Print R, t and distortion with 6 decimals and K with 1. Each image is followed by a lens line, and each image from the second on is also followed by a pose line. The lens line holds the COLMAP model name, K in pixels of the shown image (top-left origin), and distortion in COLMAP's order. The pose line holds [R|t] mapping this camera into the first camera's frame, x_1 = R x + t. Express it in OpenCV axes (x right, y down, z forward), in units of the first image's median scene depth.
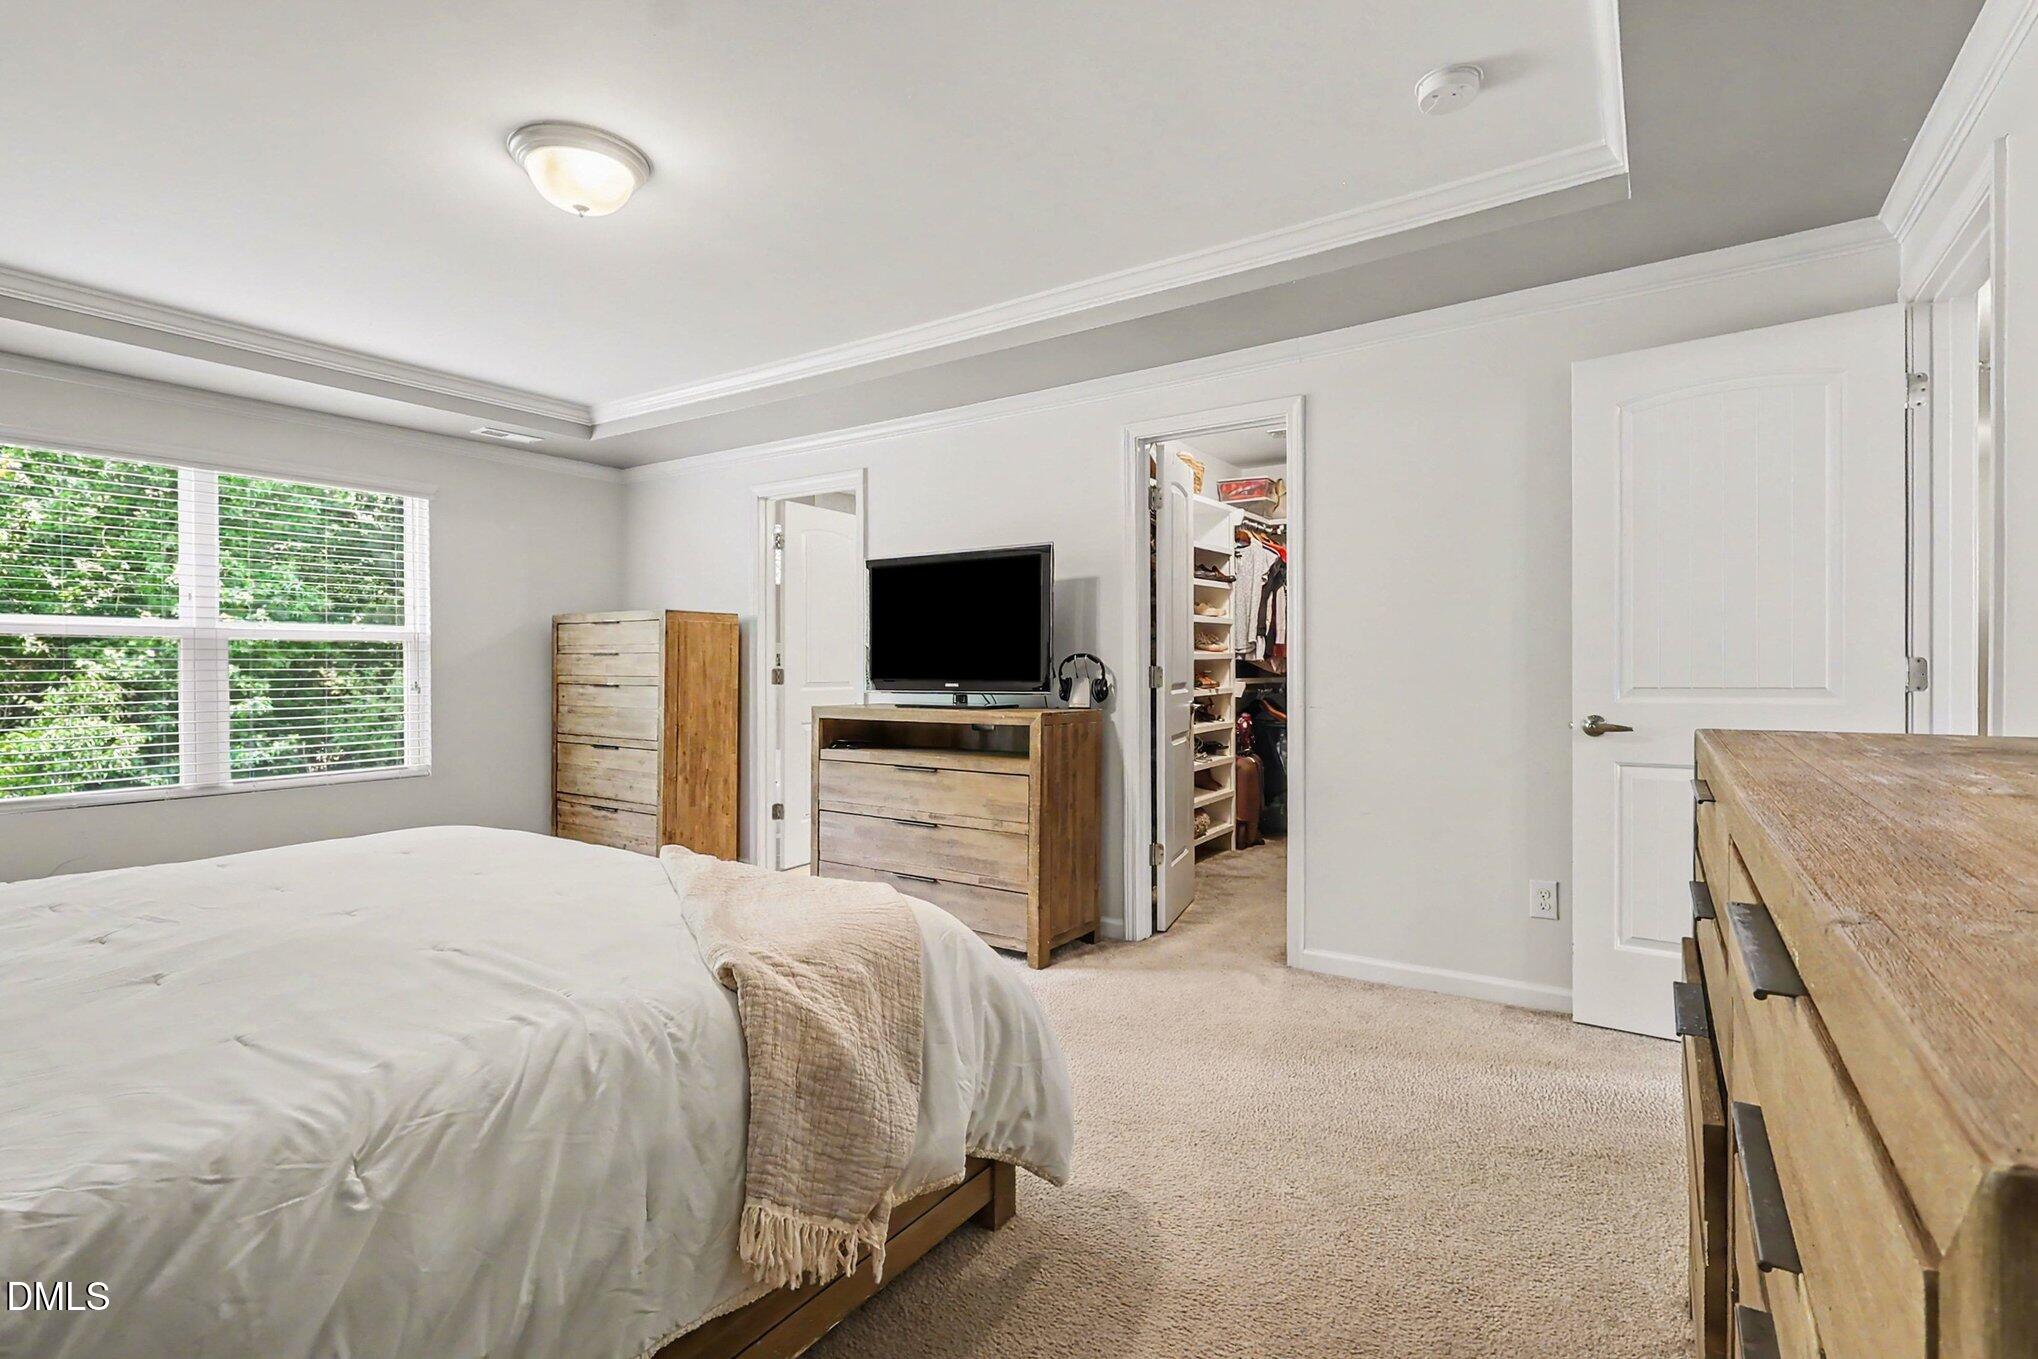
lens RADIAL K [[964.8, 0, 1018.0], [0, 964.8, 669.7], [0, 0, 1]] dist [-0.000304, 0.000336]
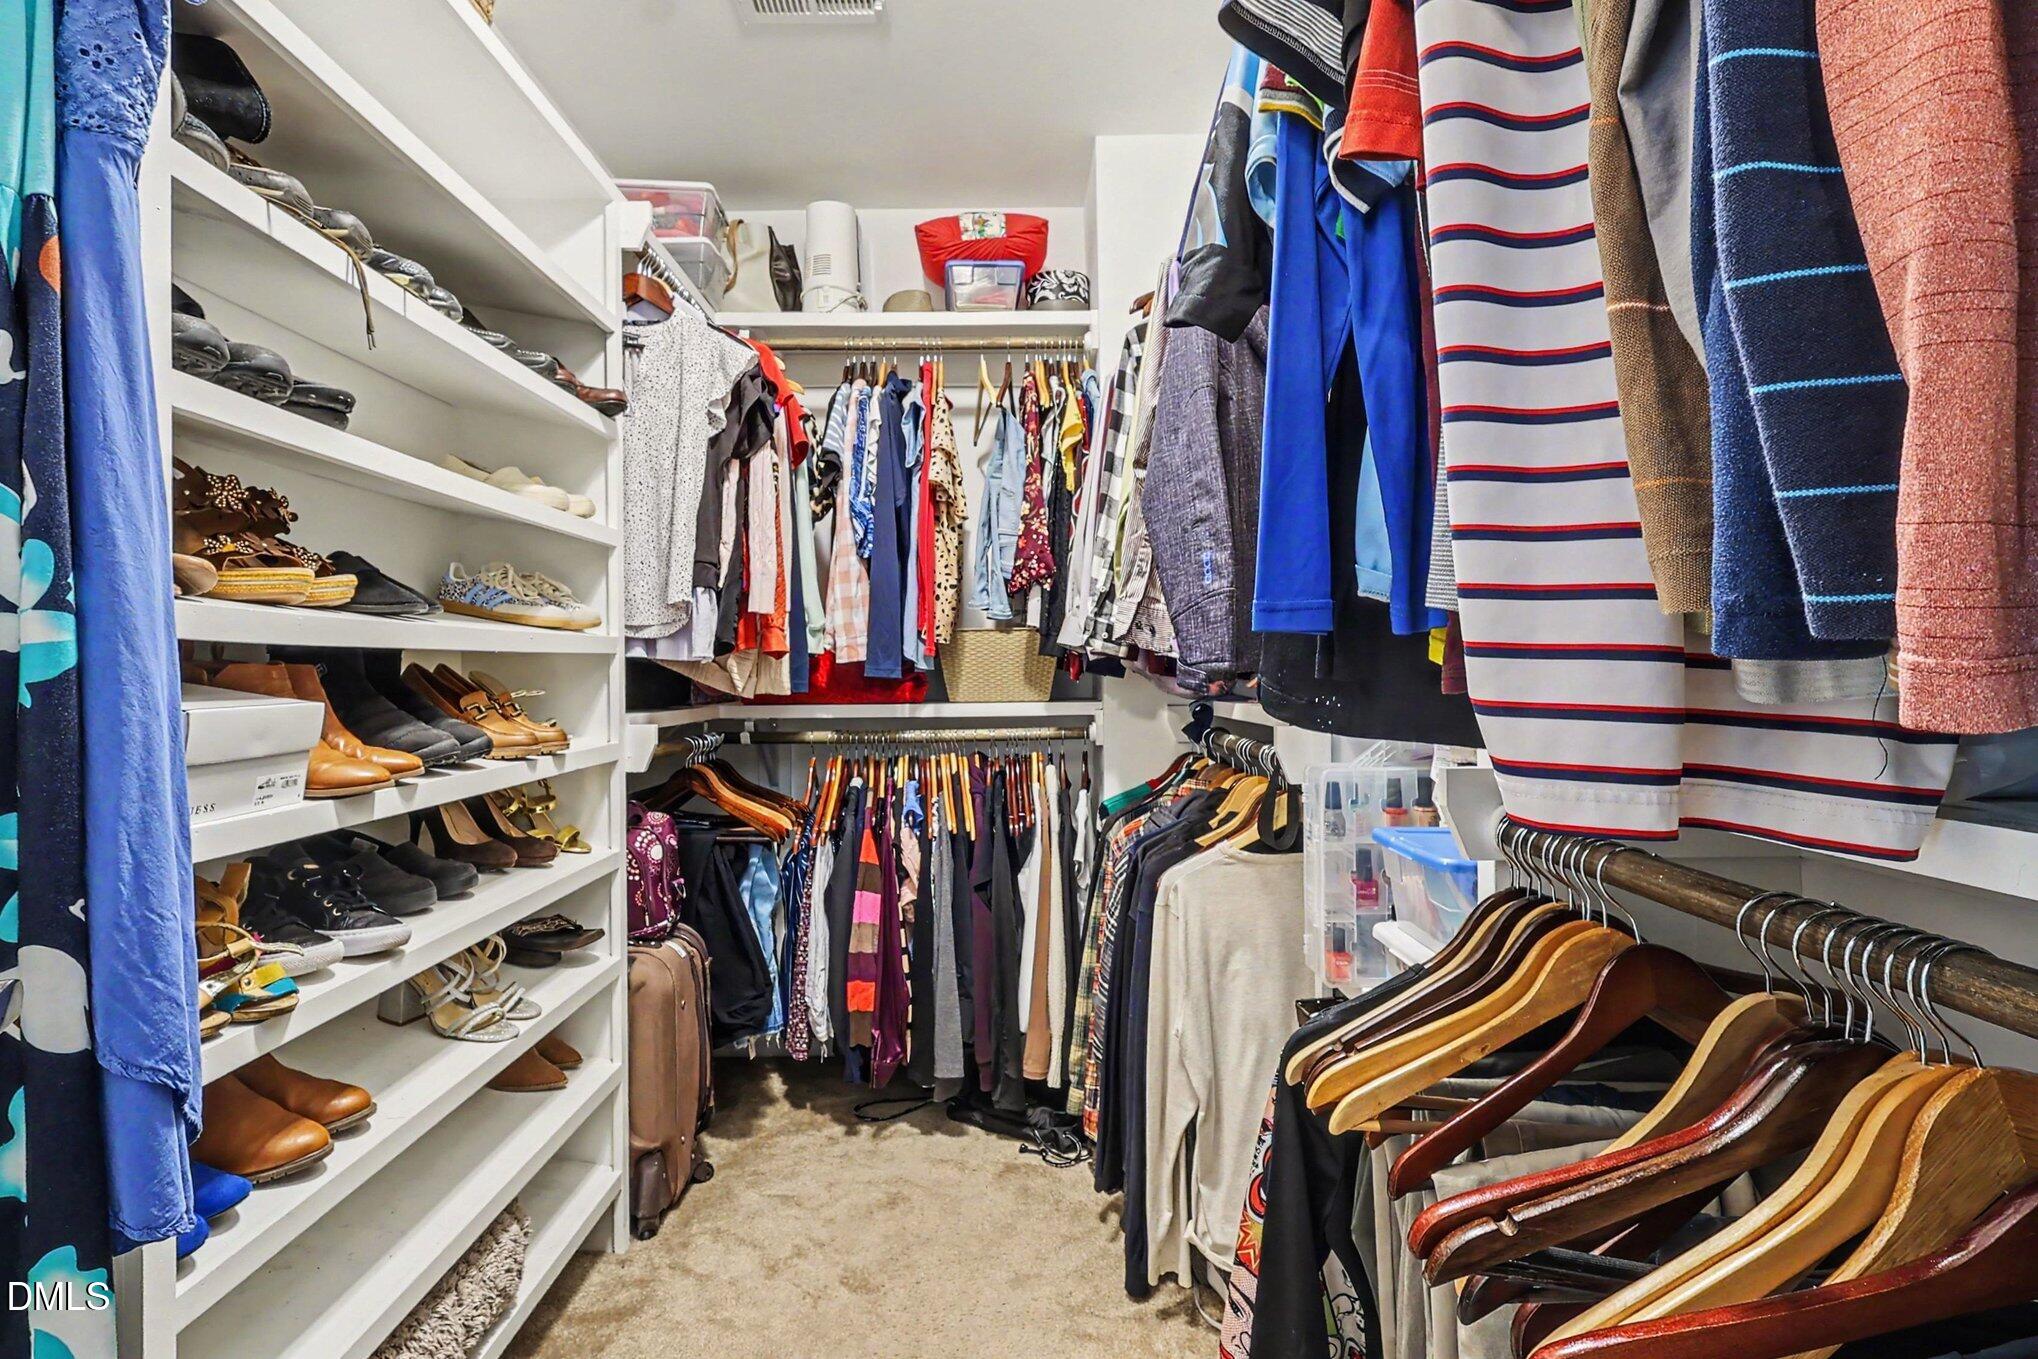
lens RADIAL K [[964.8, 0, 1013.4], [0, 964.8, 680.7], [0, 0, 1]] dist [-0.000304, 0.000336]
pose [[0.823567, -0.001751, 0.567216, 0.148336], [0.002483, 0.999997, -0.000518, -0.001717], [-0.567213, 0.001835, 0.823569, 0.657647]]
